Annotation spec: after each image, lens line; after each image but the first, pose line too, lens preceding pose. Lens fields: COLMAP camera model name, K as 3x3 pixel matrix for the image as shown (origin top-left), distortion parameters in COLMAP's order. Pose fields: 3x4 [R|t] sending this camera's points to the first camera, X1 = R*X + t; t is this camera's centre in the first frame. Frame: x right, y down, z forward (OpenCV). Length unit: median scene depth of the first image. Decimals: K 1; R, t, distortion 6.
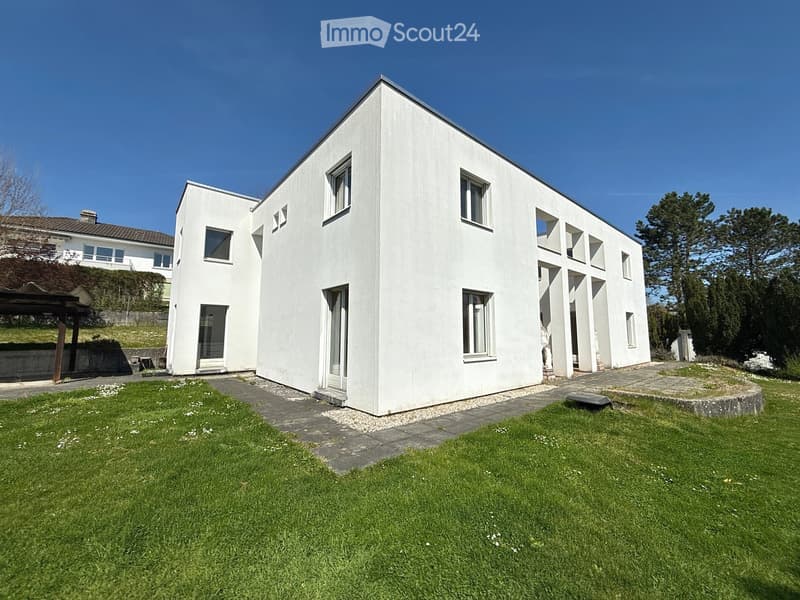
lens RADIAL K [[318.7, 0, 400.0], [0, 318.7, 300.0], [0, 0, 1]] dist [0.000502, 0.000063]
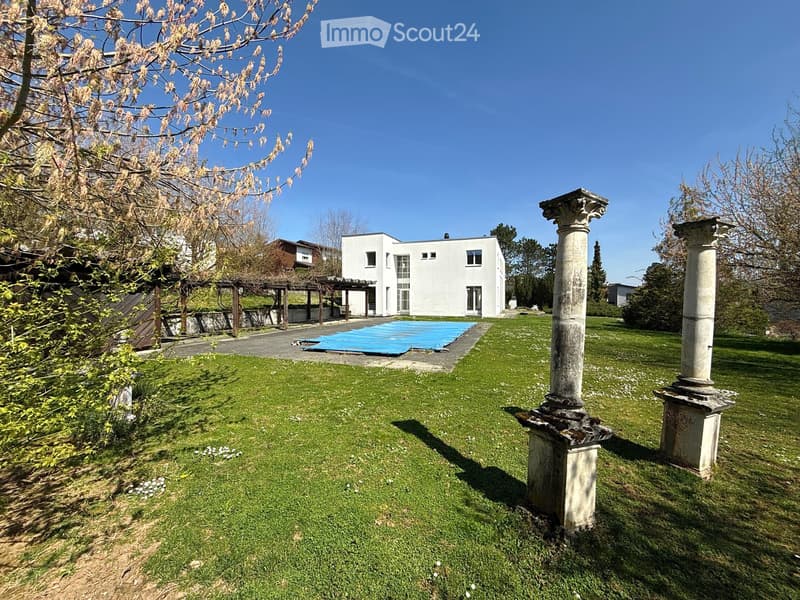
lens RADIAL K [[318.7, 0, 400.0], [0, 318.7, 300.0], [0, 0, 1]] dist [0.000502, 0.000063]
pose [[0.872197, -0.010642, 0.489039, -1.063211], [-0.044870, 0.993808, 0.101650, -0.090417], [-0.487093, -0.110602, 0.866319, -0.703838]]
